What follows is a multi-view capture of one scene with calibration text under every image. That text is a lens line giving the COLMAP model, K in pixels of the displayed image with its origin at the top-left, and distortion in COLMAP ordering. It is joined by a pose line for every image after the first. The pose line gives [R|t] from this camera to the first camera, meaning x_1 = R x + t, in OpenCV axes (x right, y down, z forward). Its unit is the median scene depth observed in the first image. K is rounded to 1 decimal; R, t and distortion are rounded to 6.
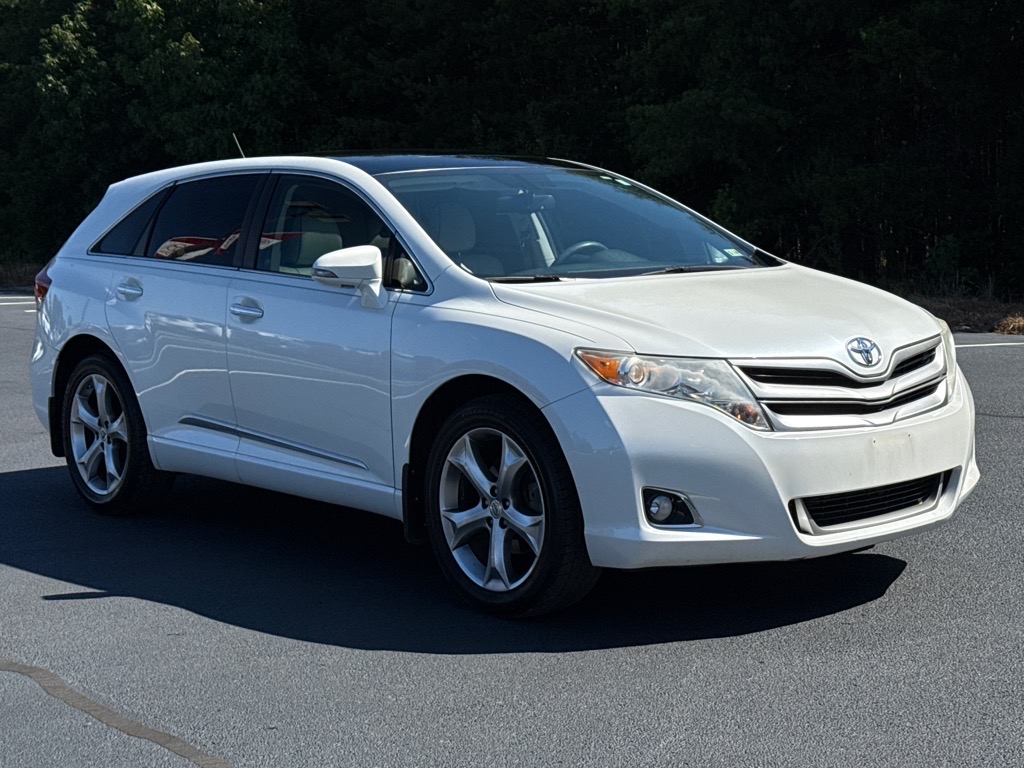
lens RADIAL K [[1873.1, 0, 511.6], [0, 1873.1, 385.0], [0, 0, 1]] dist [-0.066196, 0.000000]
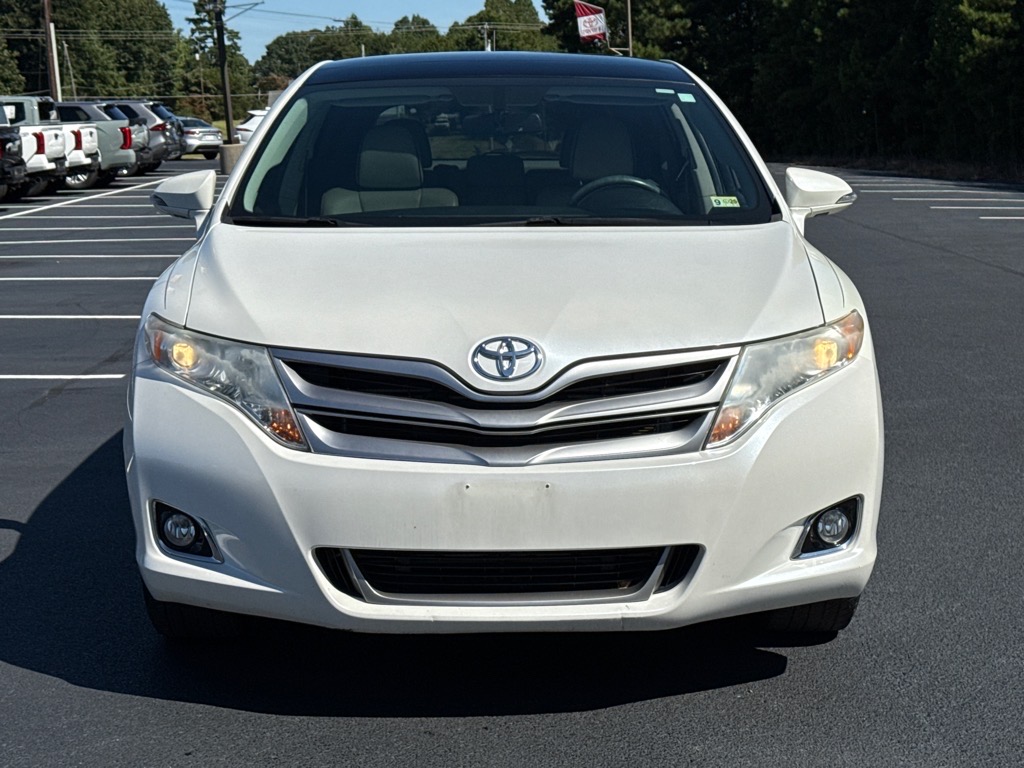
lens RADIAL K [[1829.1, 0, 512.2], [0, 1829.1, 384.7], [0, 0, 1]] dist [0.185000, 0.000000]
pose [[0.766070, 0.119414, -0.631568, 0.629847], [-0.079283, 0.992642, 0.091517, -0.071336], [0.637849, -0.020036, 0.769901, 0.480077]]
